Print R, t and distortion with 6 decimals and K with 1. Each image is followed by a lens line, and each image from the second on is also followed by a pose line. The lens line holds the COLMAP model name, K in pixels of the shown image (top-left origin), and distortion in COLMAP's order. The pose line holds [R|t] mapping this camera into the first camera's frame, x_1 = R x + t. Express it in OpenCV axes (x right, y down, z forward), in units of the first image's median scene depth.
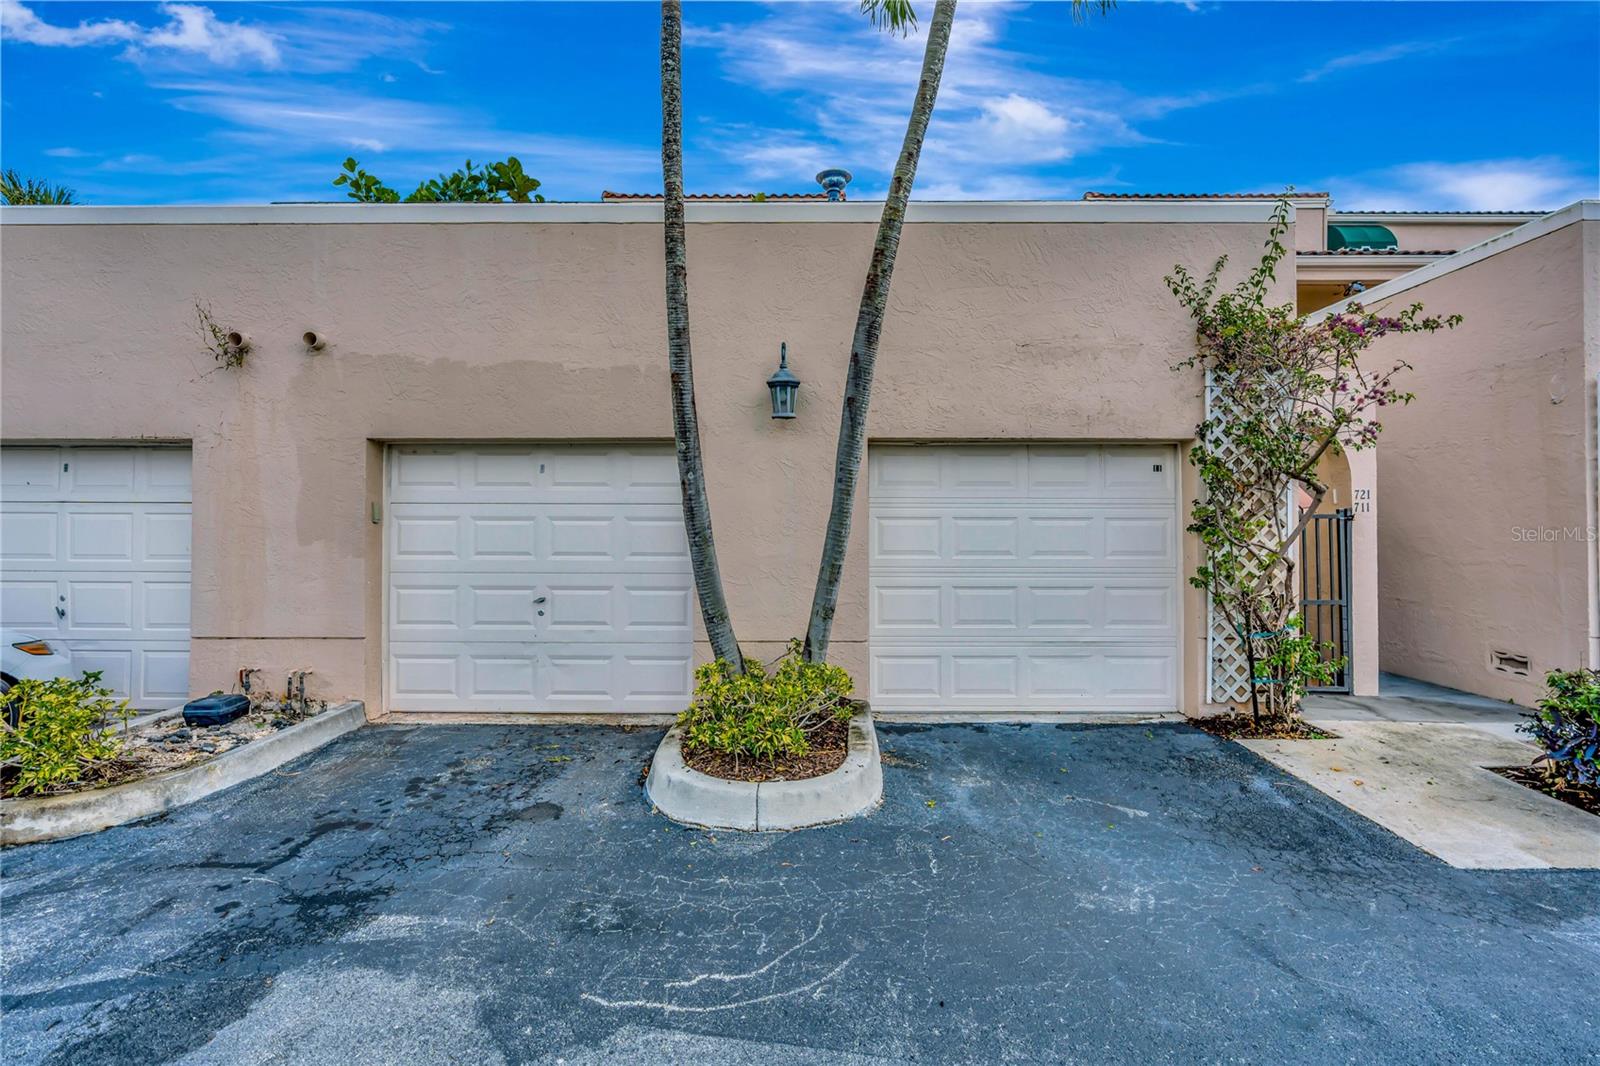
lens RADIAL K [[711.8, 0, 802.4], [0, 711.8, 530.3], [0, 0, 1]] dist [-0.003583, 0.000832]
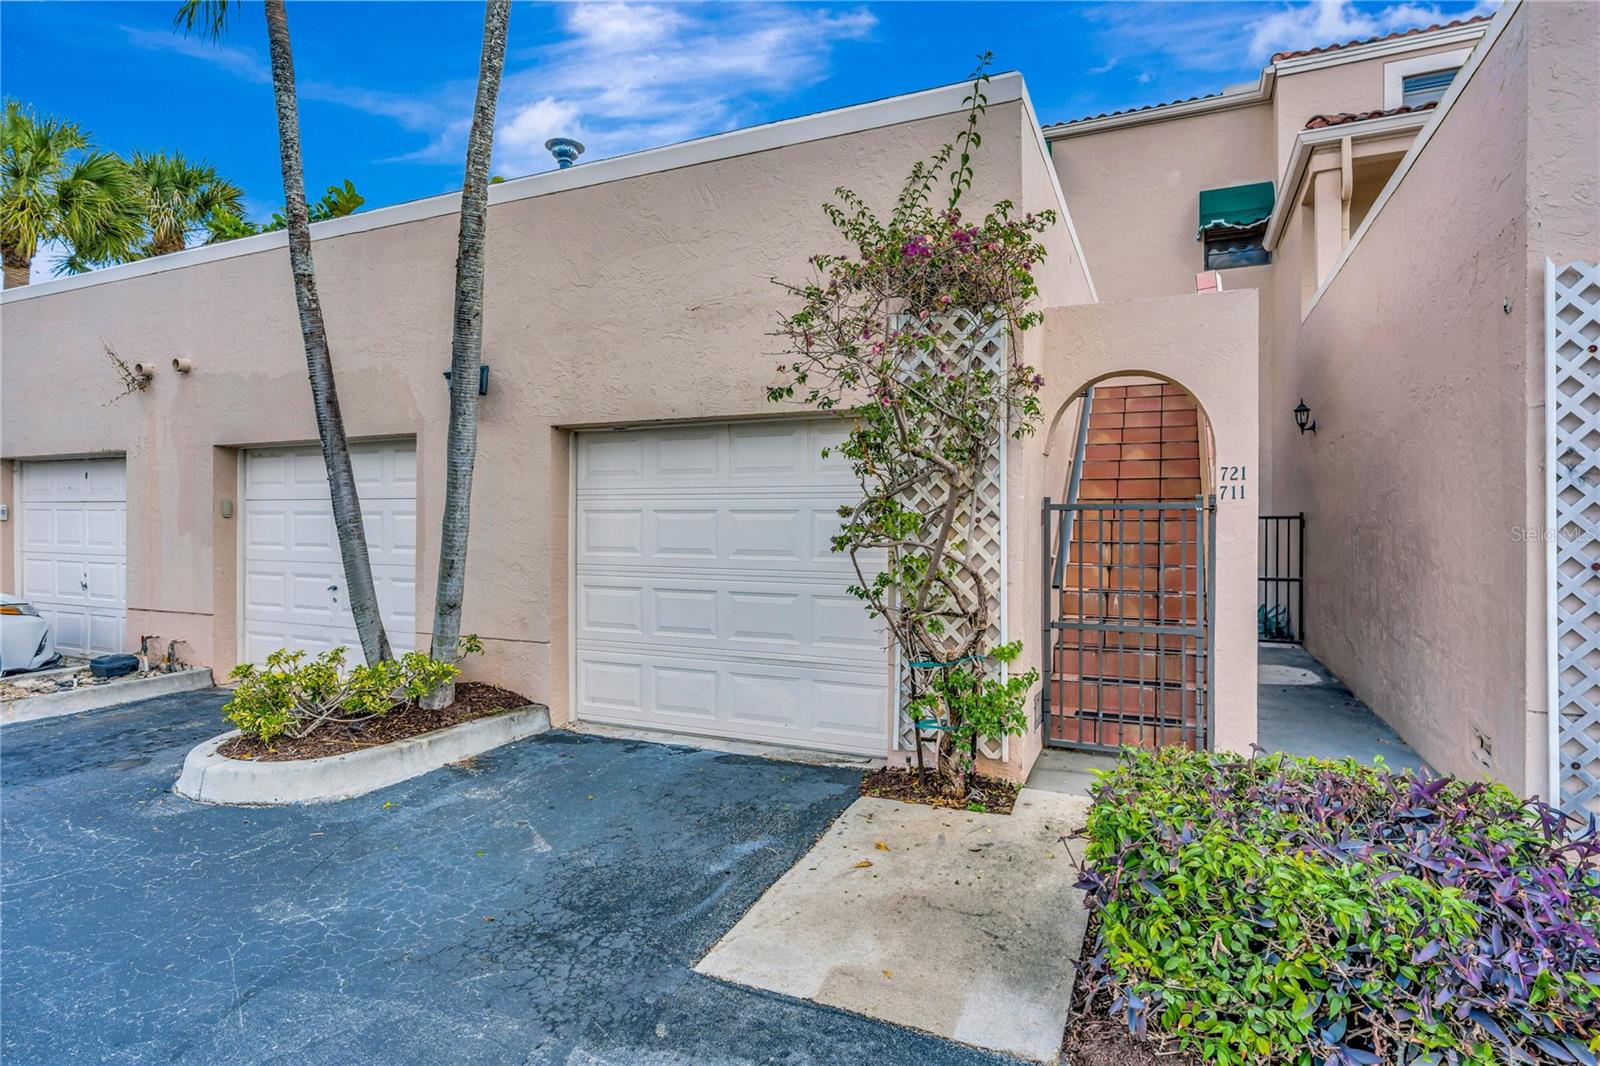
lens RADIAL K [[812.1, 0, 802.3], [0, 812.1, 535.1], [0, 0, 1]] dist [0.001788, 0.000084]
pose [[0.917318, 0.007433, -0.398087, 0.831552], [-0.003827, 0.999944, 0.009853, 0.002176], [0.398138, -0.007515, 0.917295, 0.154578]]
